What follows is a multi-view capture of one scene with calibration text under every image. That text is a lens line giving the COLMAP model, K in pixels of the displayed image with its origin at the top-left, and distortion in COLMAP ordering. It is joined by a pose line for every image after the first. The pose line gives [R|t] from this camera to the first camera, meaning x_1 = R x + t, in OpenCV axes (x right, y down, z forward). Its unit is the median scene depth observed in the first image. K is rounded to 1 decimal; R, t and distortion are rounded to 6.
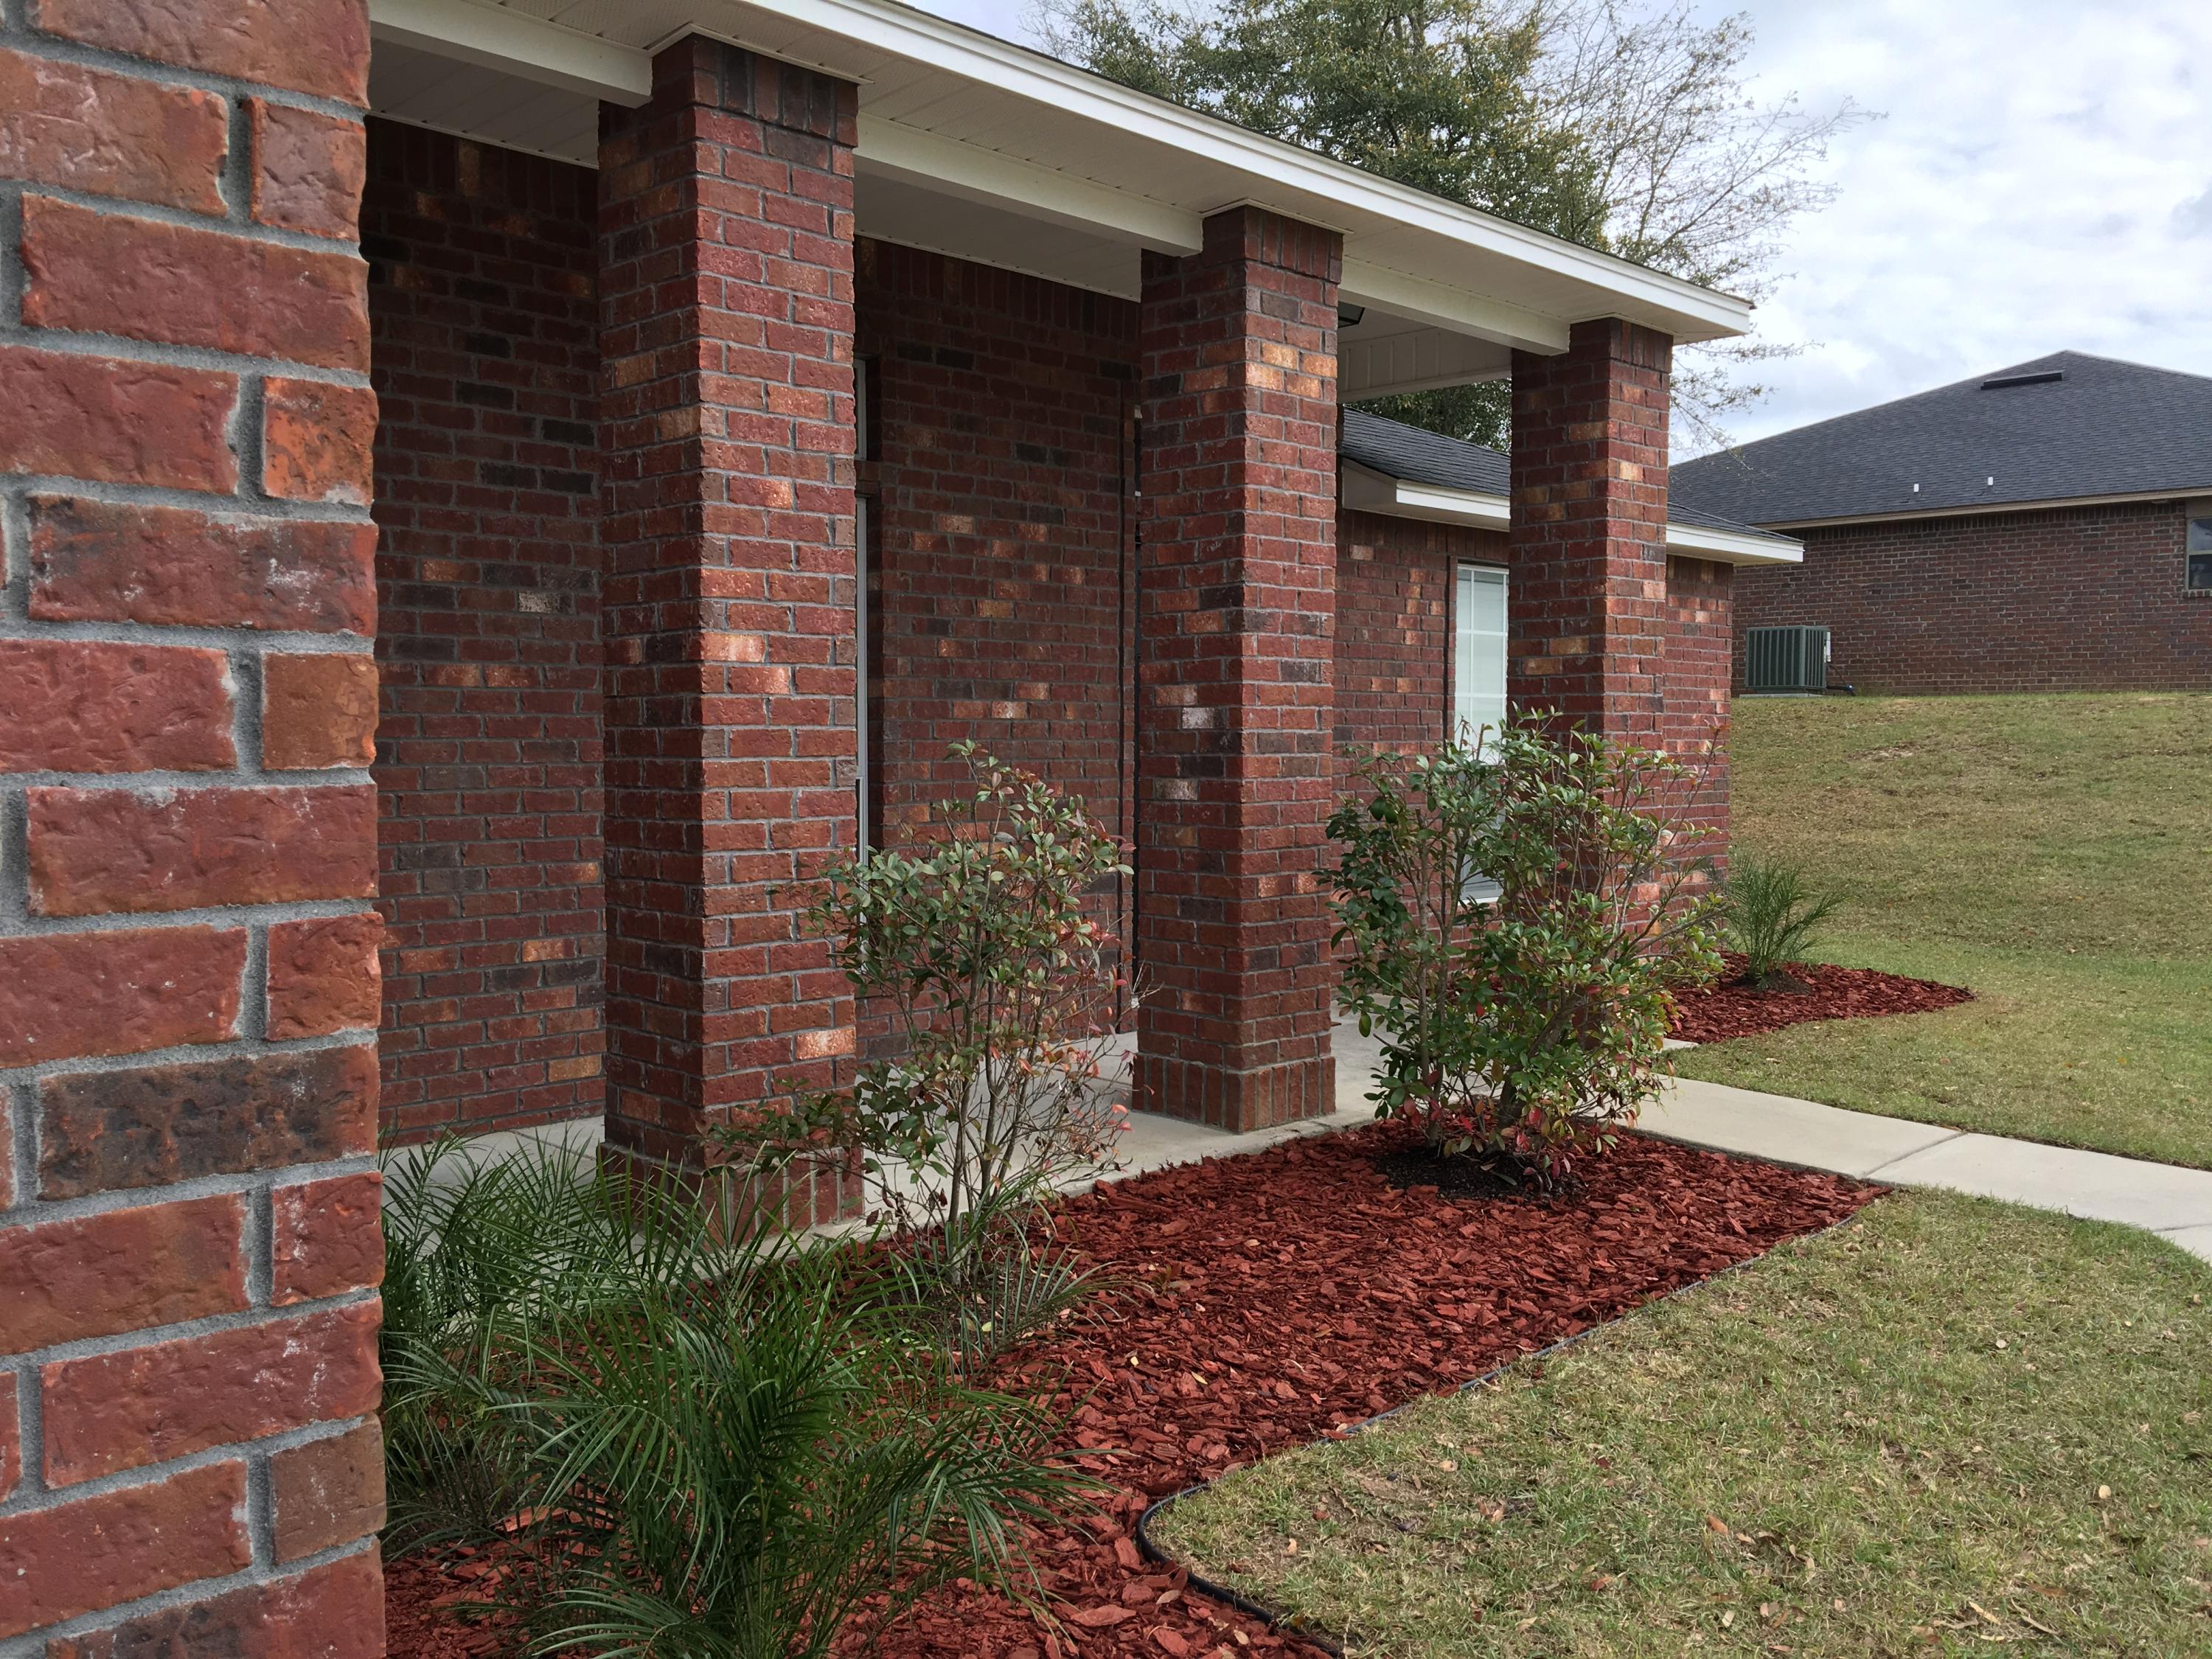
lens RADIAL K [[1868.3, 0, 1105.8], [0, 1868.3, 826.2], [0, 0, 1]] dist [0.029933, 0.007563]
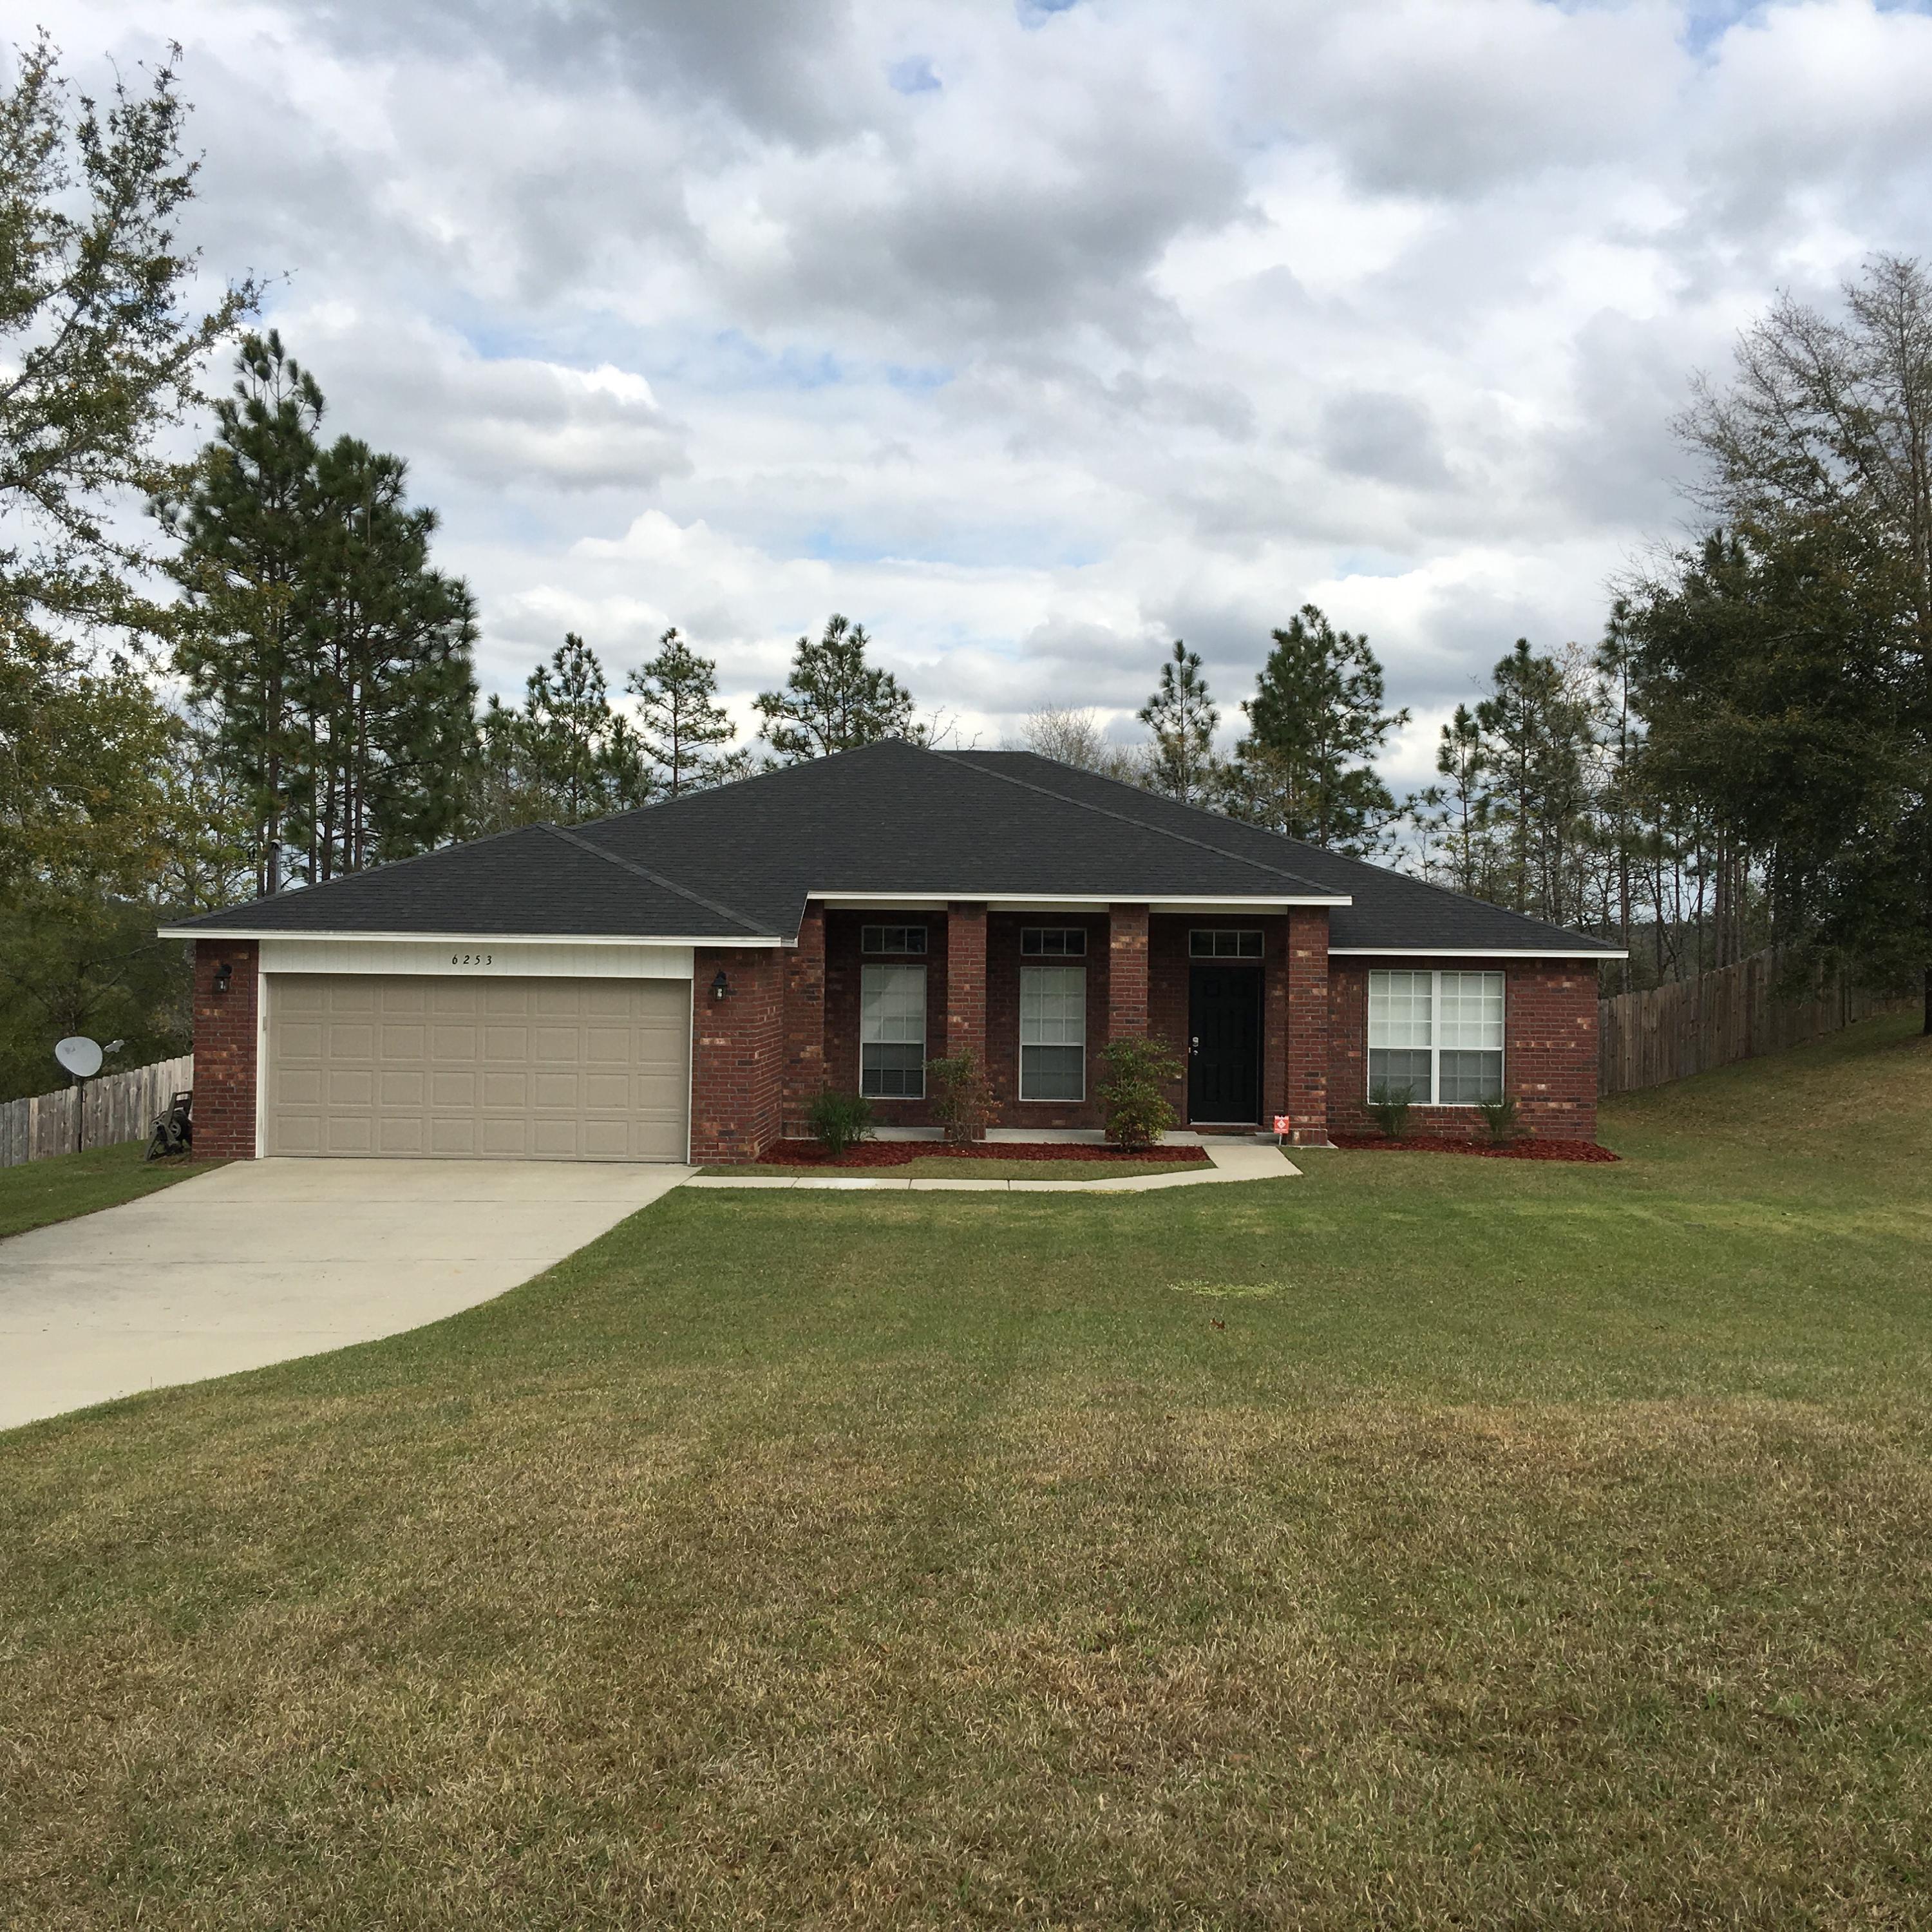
lens RADIAL K [[2135.5, 0, 964.6], [0, 2135.5, 968.4], [0, 0, 1]] dist [0.044831, 0.000000]
pose [[0.707169, 0.005700, -0.707021, 2.989035], [-0.044205, 0.998368, -0.036166, -0.019865], [0.705661, 0.056829, 0.706267, -2.341224]]
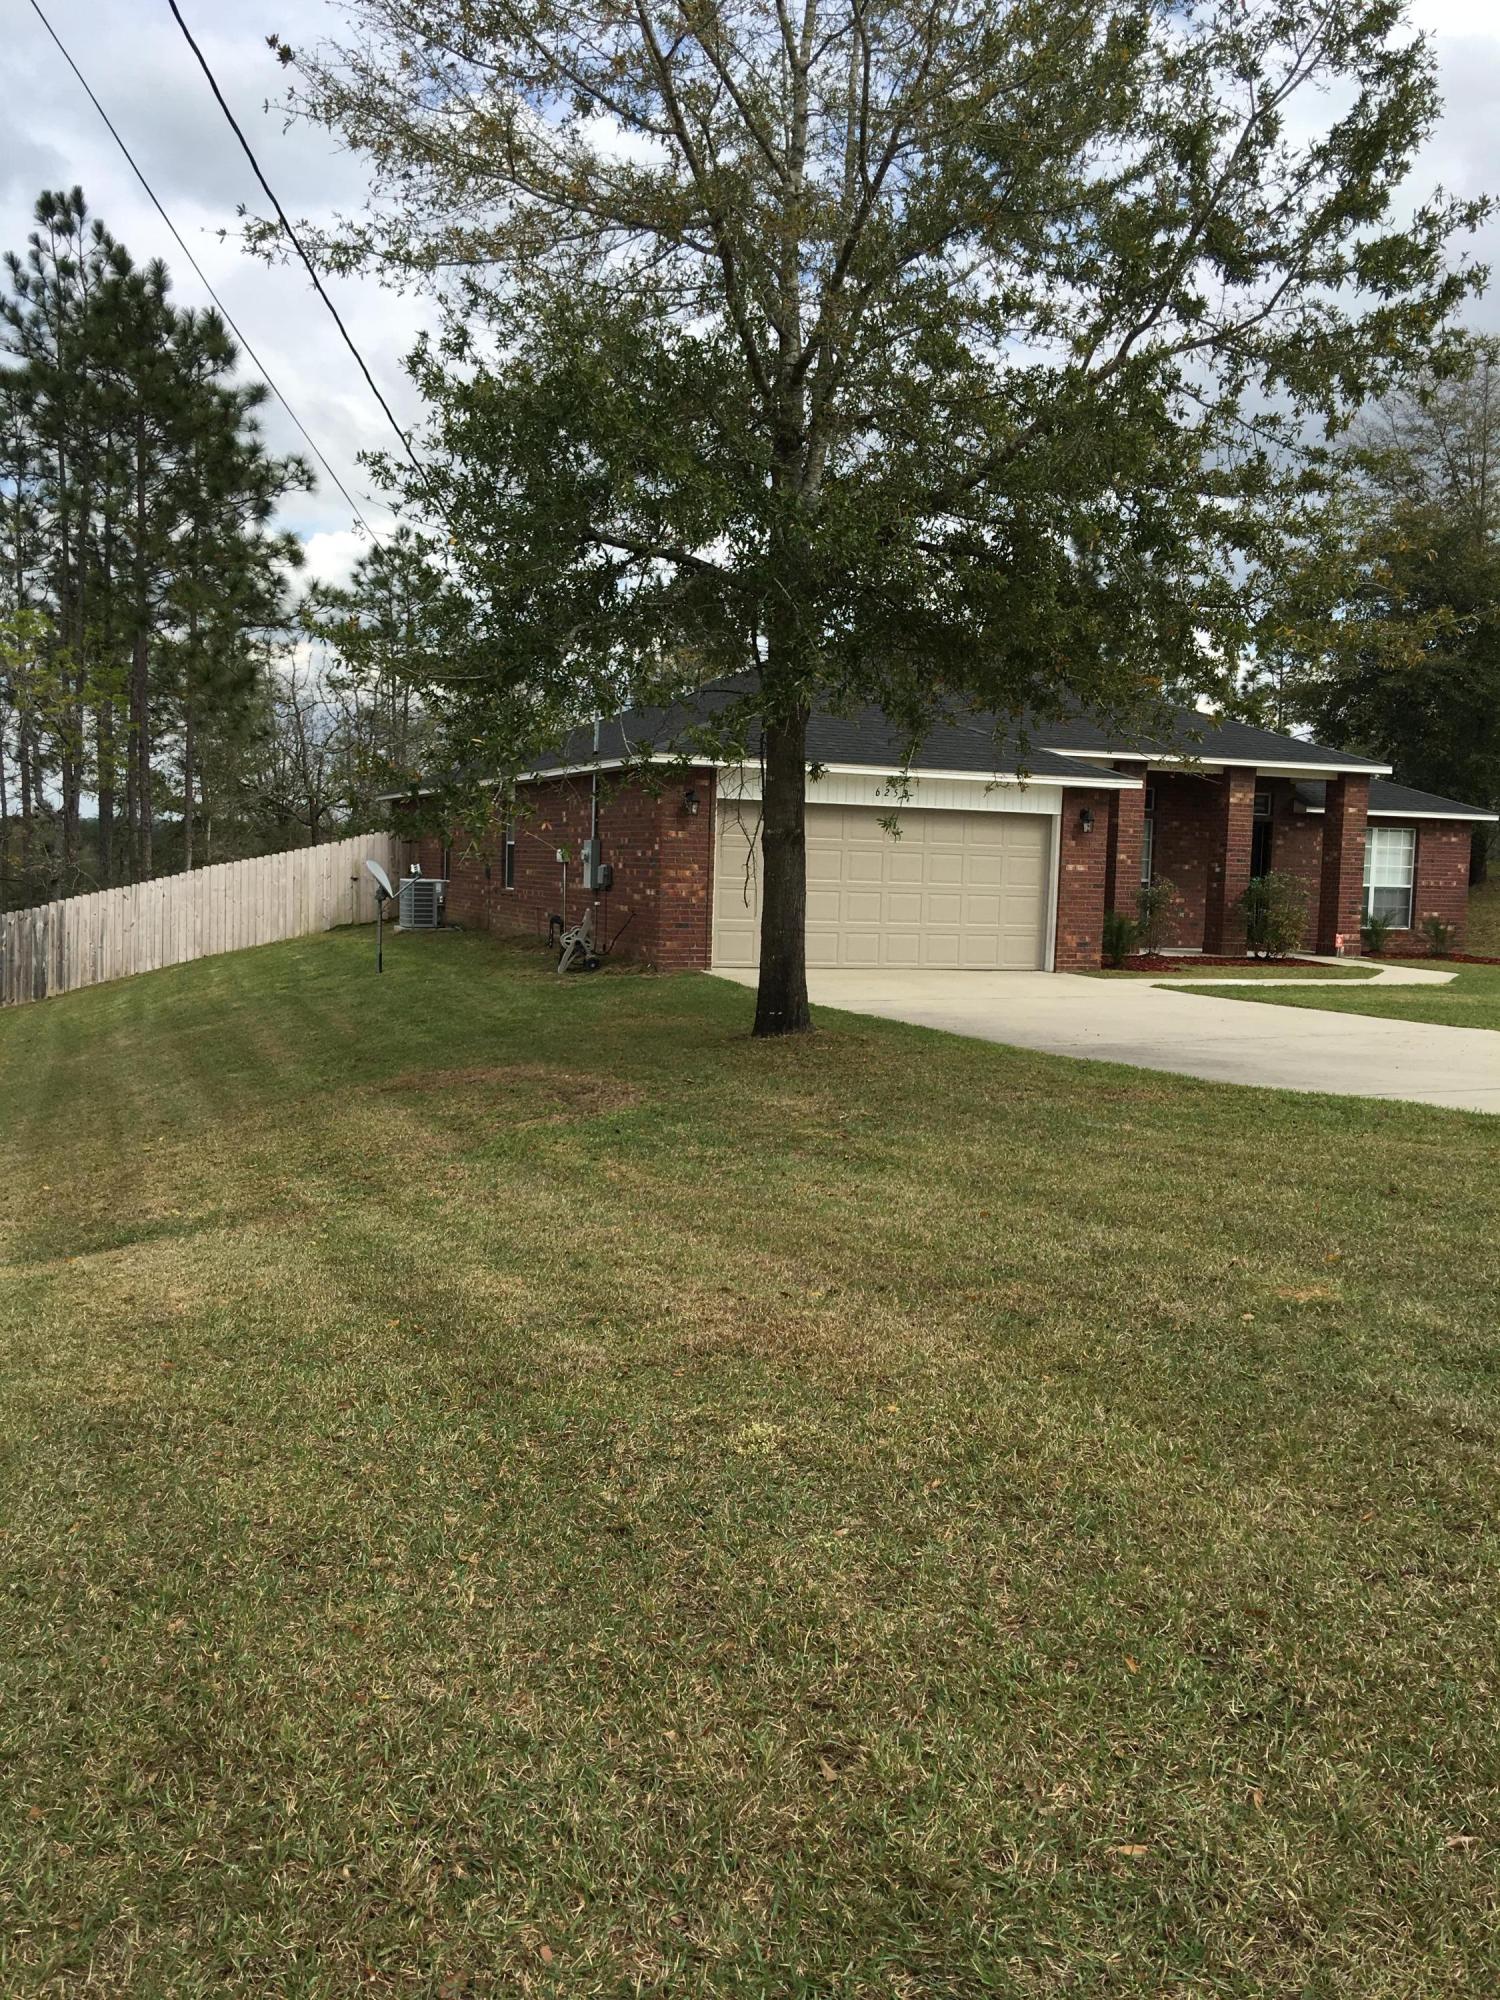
lens RADIAL K [[1689.3, 0, 748.5], [0, 1689.3, 997.4], [0, 0, 1]] dist [0.029933, 0.007563]
pose [[0.916816, 0.053030, -0.395774, 0.701410], [-0.044231, 0.998530, 0.031330, 0.191930], [0.396853, -0.011219, 0.917814, -3.572604]]
